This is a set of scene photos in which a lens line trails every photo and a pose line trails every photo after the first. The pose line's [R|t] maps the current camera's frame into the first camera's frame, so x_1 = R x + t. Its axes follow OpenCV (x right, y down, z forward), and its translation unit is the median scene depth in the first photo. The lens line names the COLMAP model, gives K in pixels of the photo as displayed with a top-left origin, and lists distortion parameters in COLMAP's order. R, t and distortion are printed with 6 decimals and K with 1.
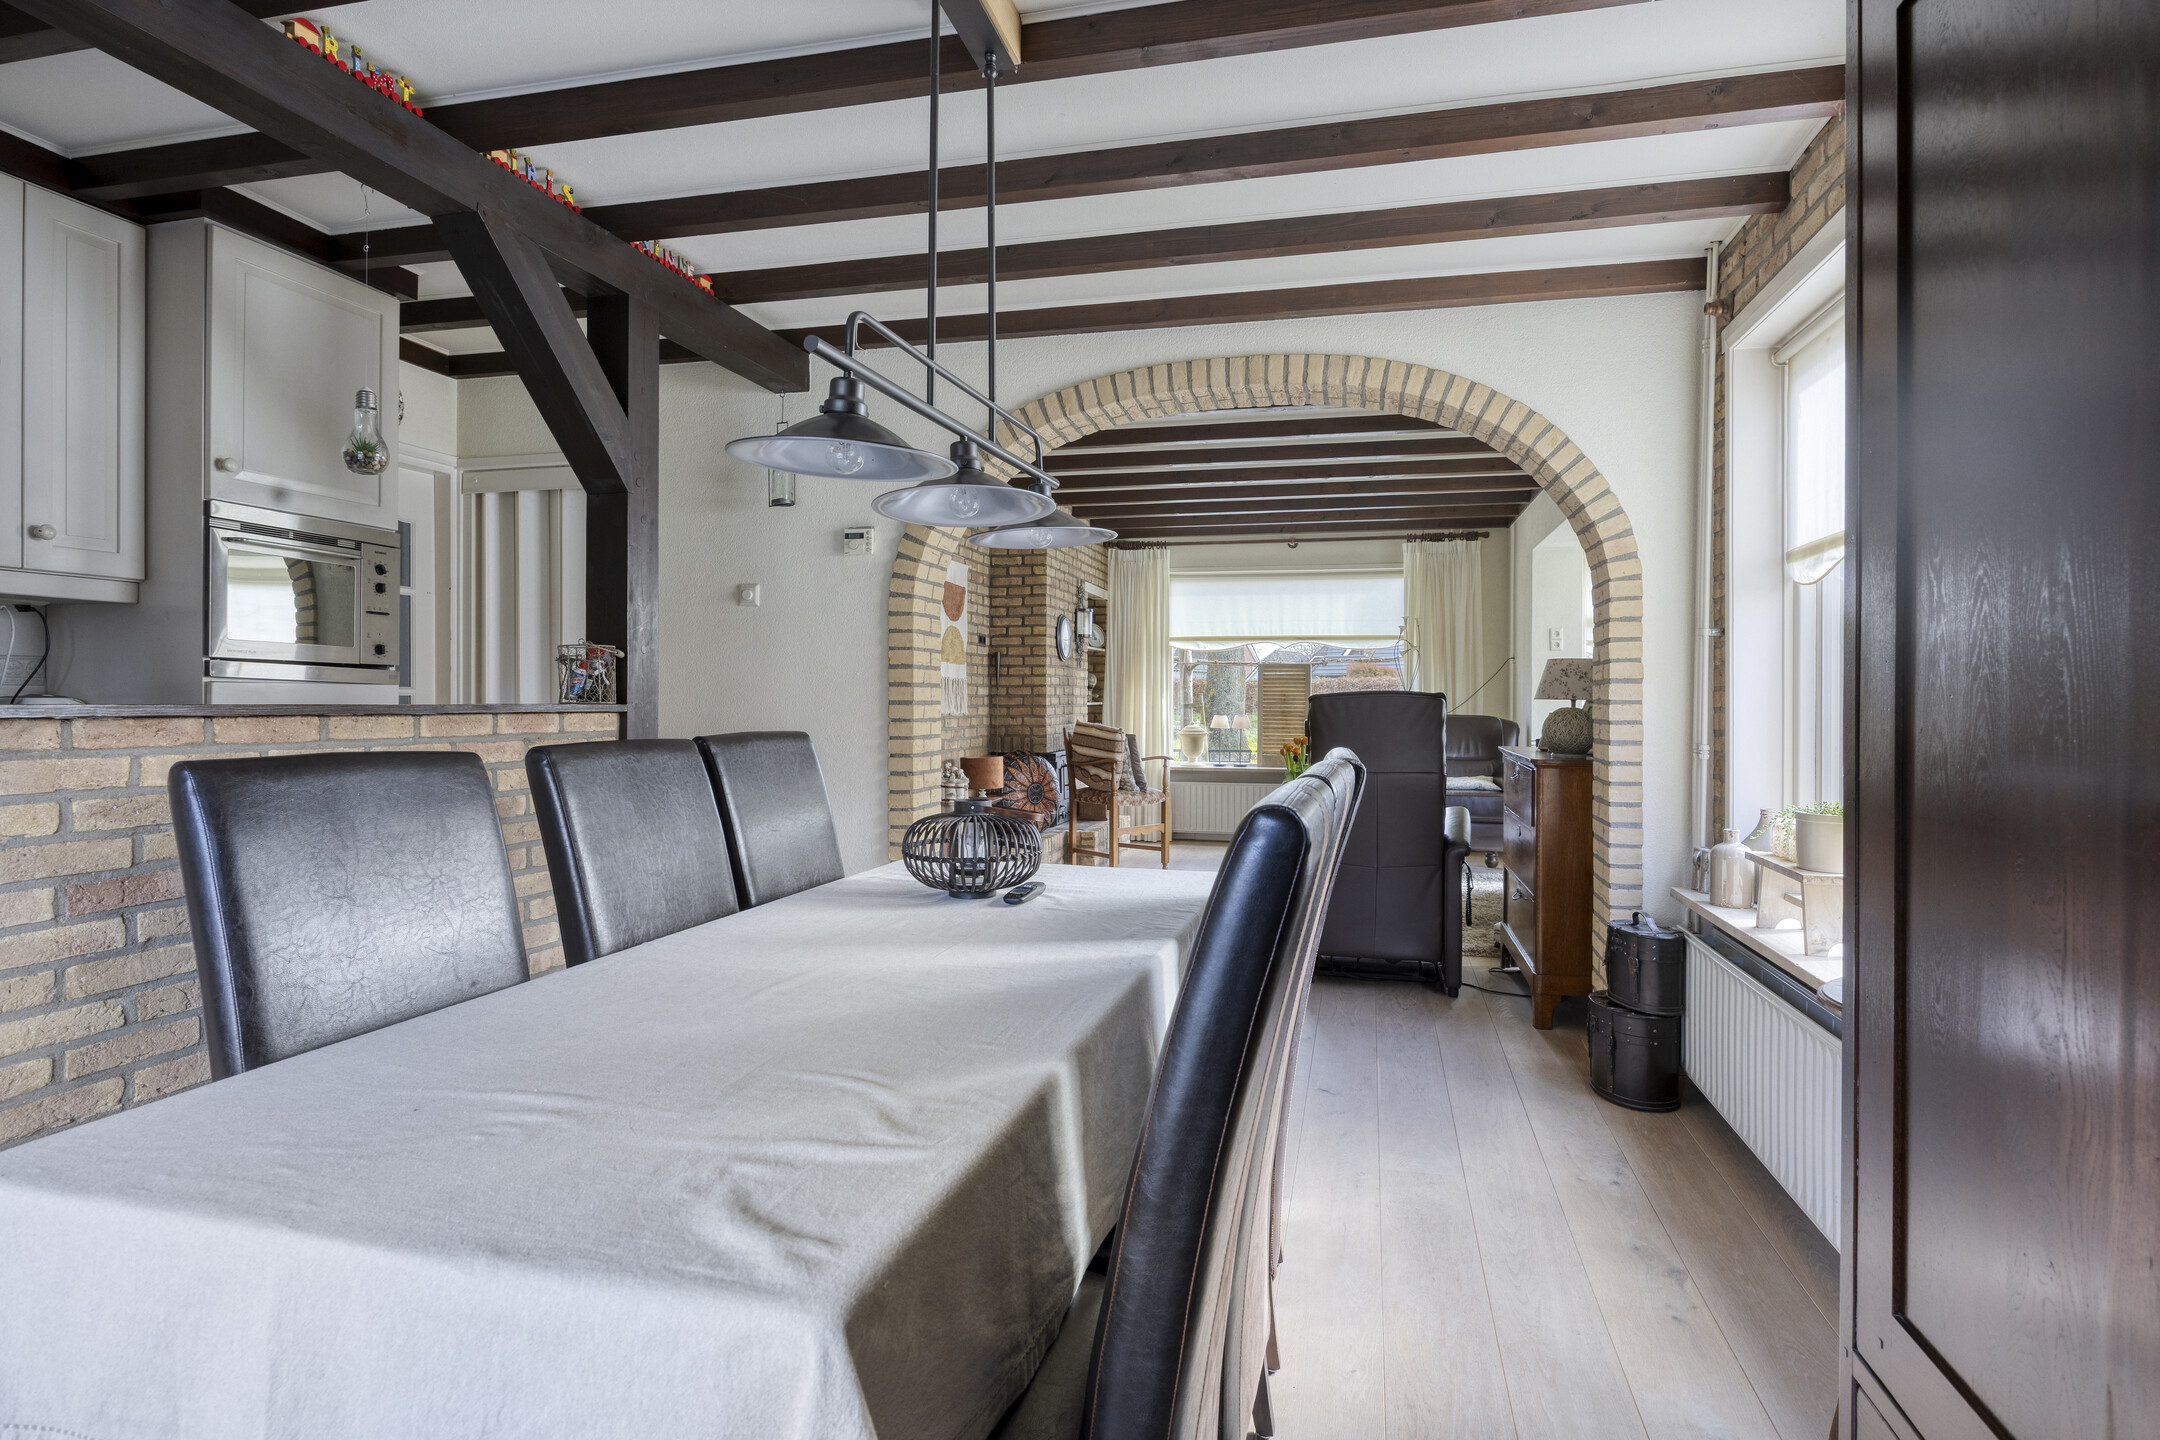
lens RADIAL K [[1150.7, 0, 1080.7], [0, 1150.7, 673.8], [0, 0, 1]] dist [-0.005046, -0.000756]
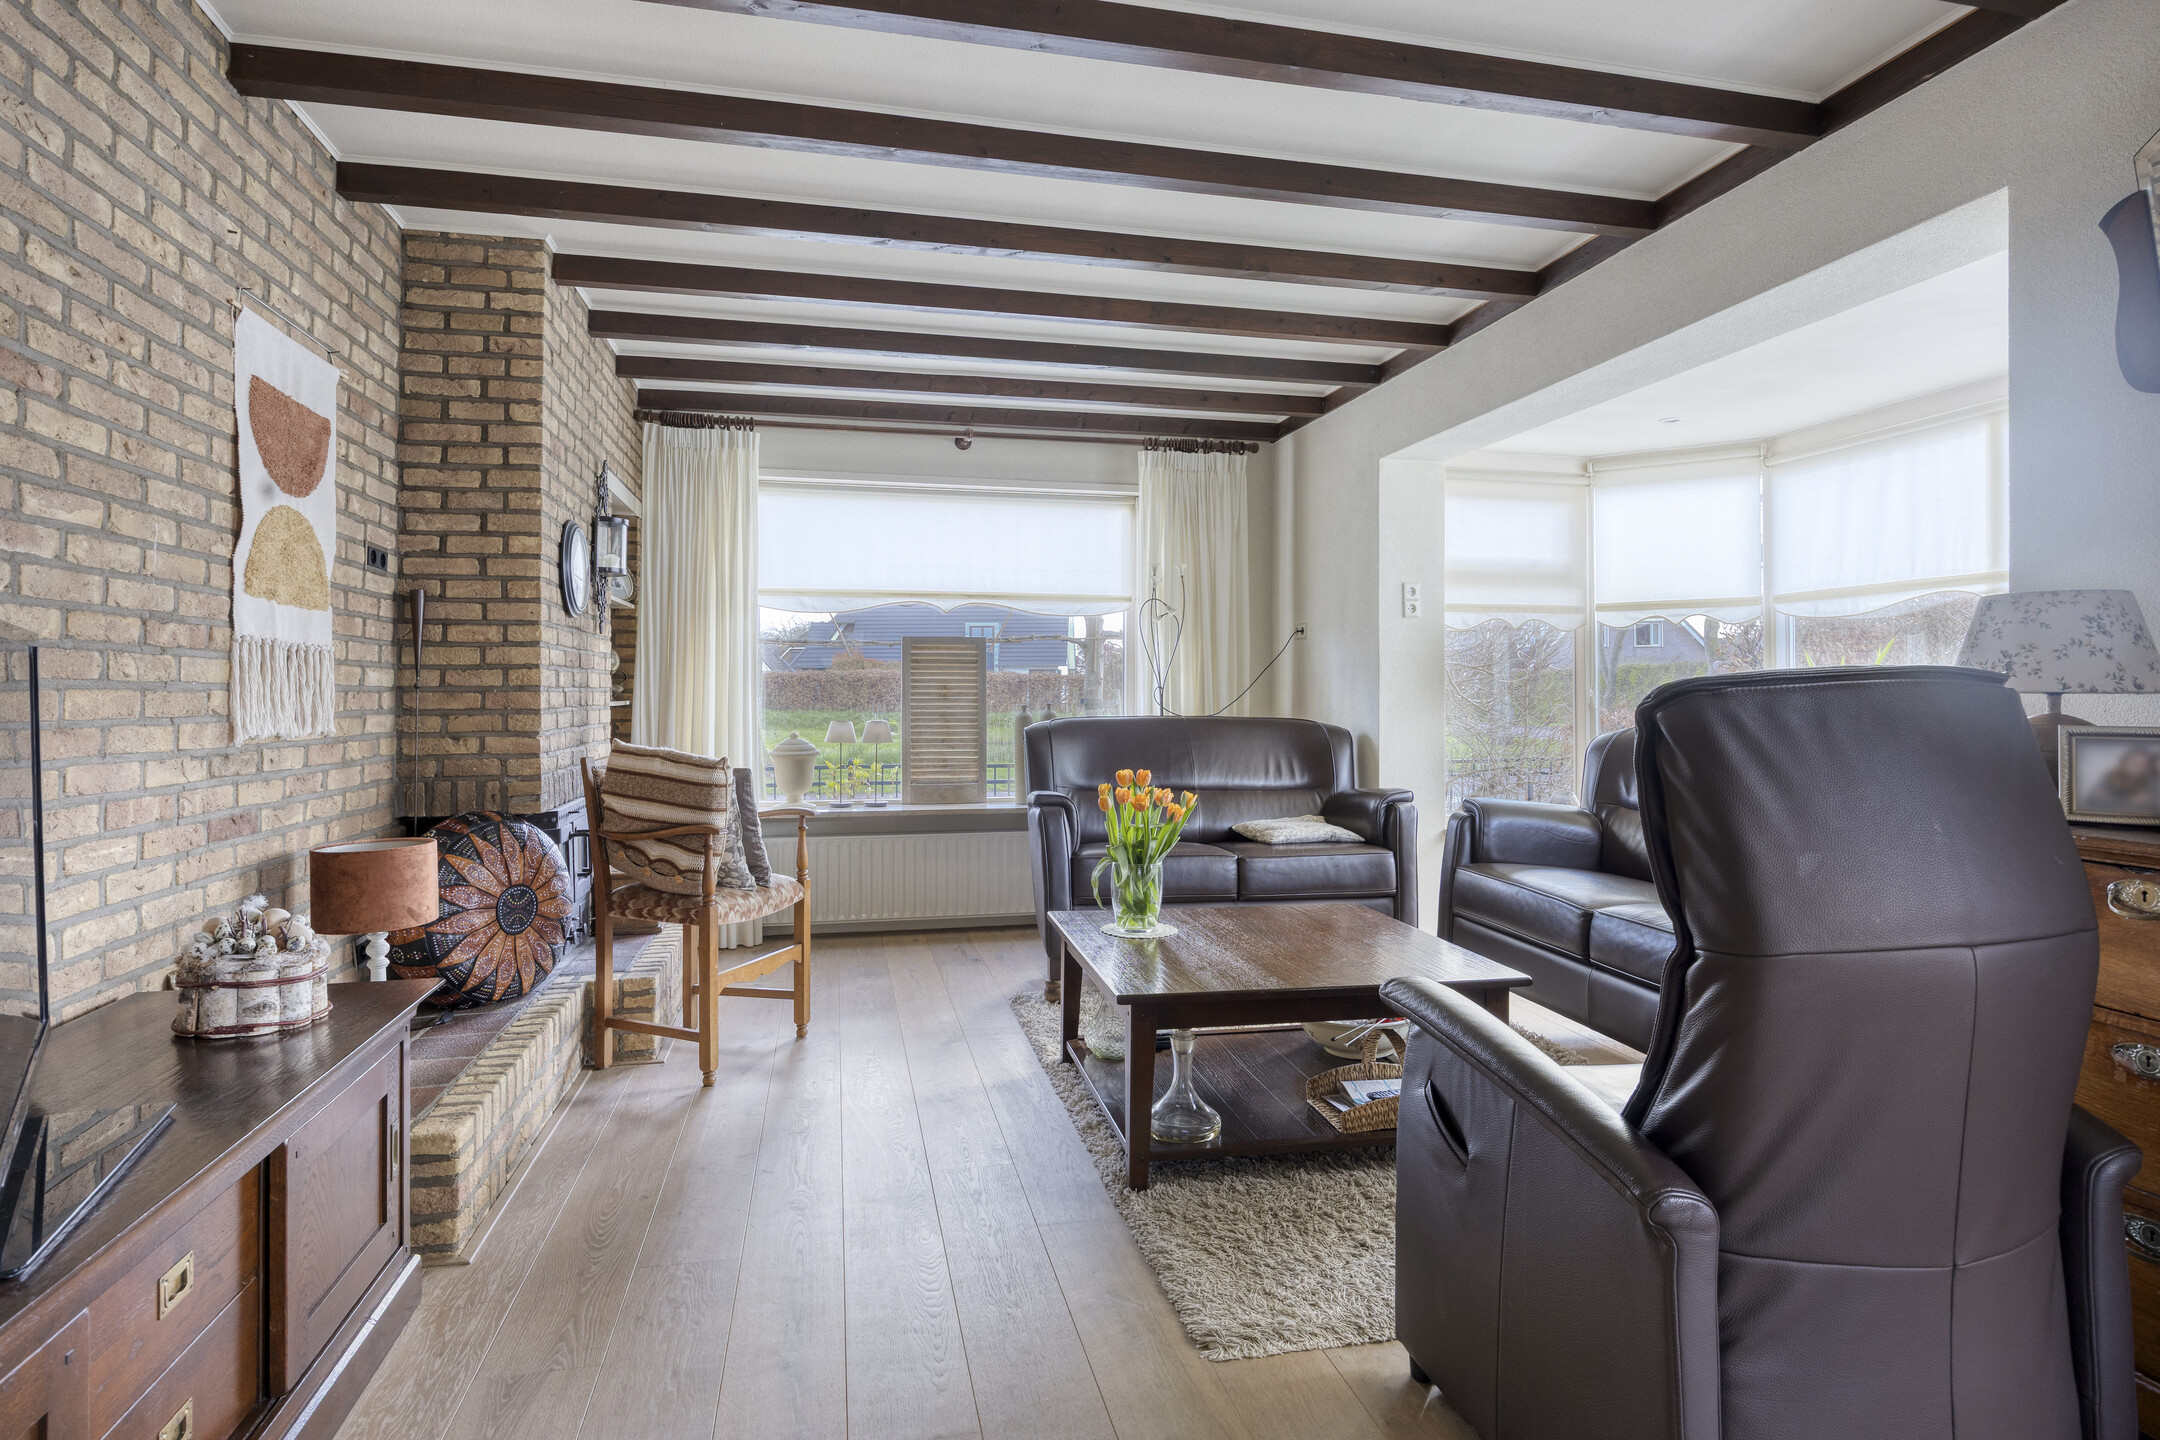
lens RADIAL K [[1150.7, 0, 1080.7], [0, 1150.7, 673.8], [0, 0, 1]] dist [-0.005046, -0.000756]
pose [[0.893563, 0.003814, 0.448921, -0.042773], [-0.005953, 0.999977, 0.003354, 0.010364], [-0.448897, -0.005669, 0.893565, 0.492494]]
